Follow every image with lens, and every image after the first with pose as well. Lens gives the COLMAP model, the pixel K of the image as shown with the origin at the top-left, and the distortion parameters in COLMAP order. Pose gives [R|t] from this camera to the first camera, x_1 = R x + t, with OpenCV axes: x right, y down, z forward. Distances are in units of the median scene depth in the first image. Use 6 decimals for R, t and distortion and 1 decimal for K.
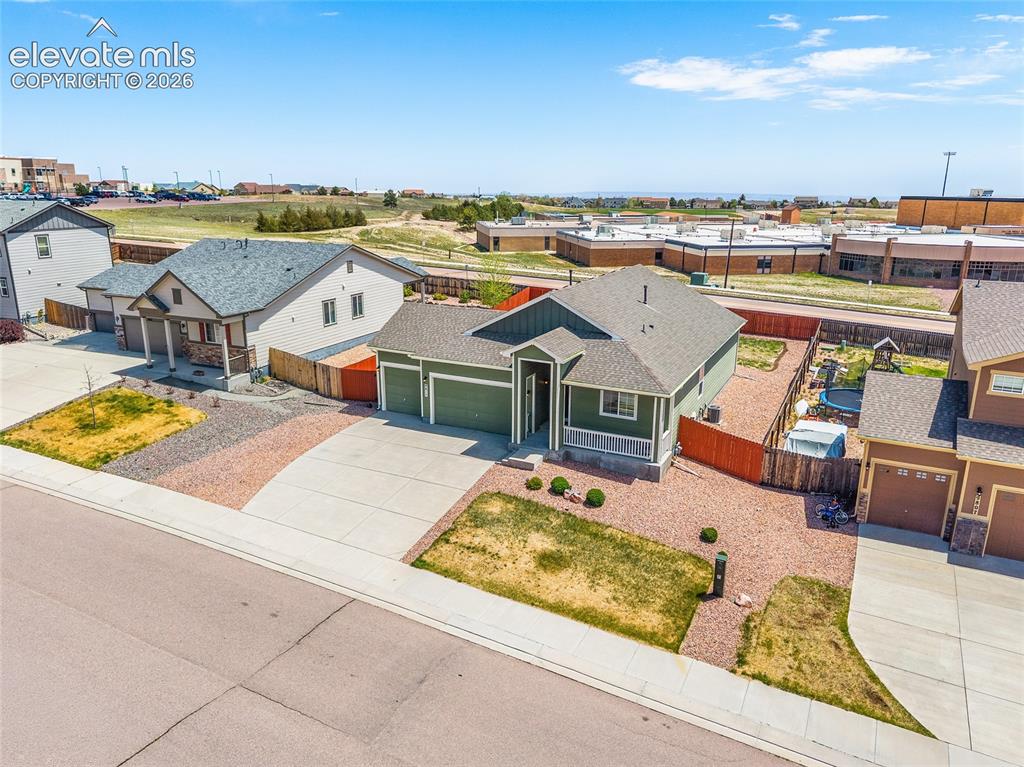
lens RADIAL K [[713.2, 0, 506.5], [0, 713.2, 383.2], [0, 0, 1]] dist [0.046217, -0.061751]
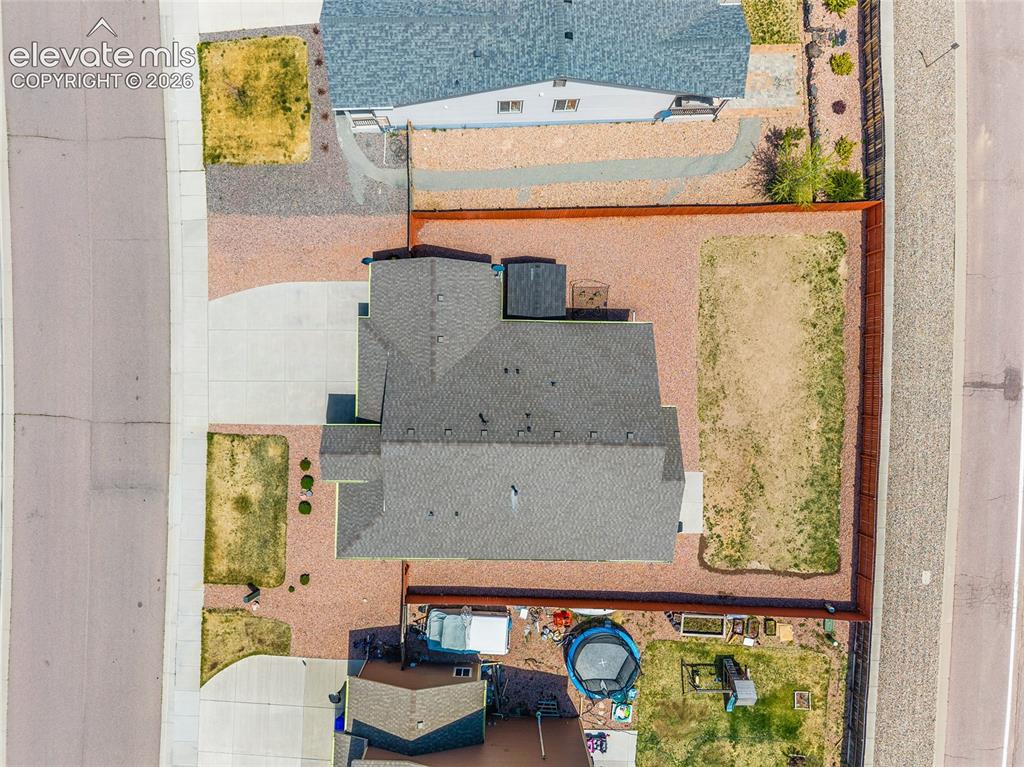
lens RADIAL K [[712.6, 0, 512.0], [0, 712.6, 383.5], [0, 0, 1]] dist [0.007499, -0.003617]
pose [[0.437075, 0.899360, -0.010854, 0.082893], [-0.246745, 0.131502, 0.960117, -1.286072], [0.864918, -0.416964, 0.279388, 0.944299]]
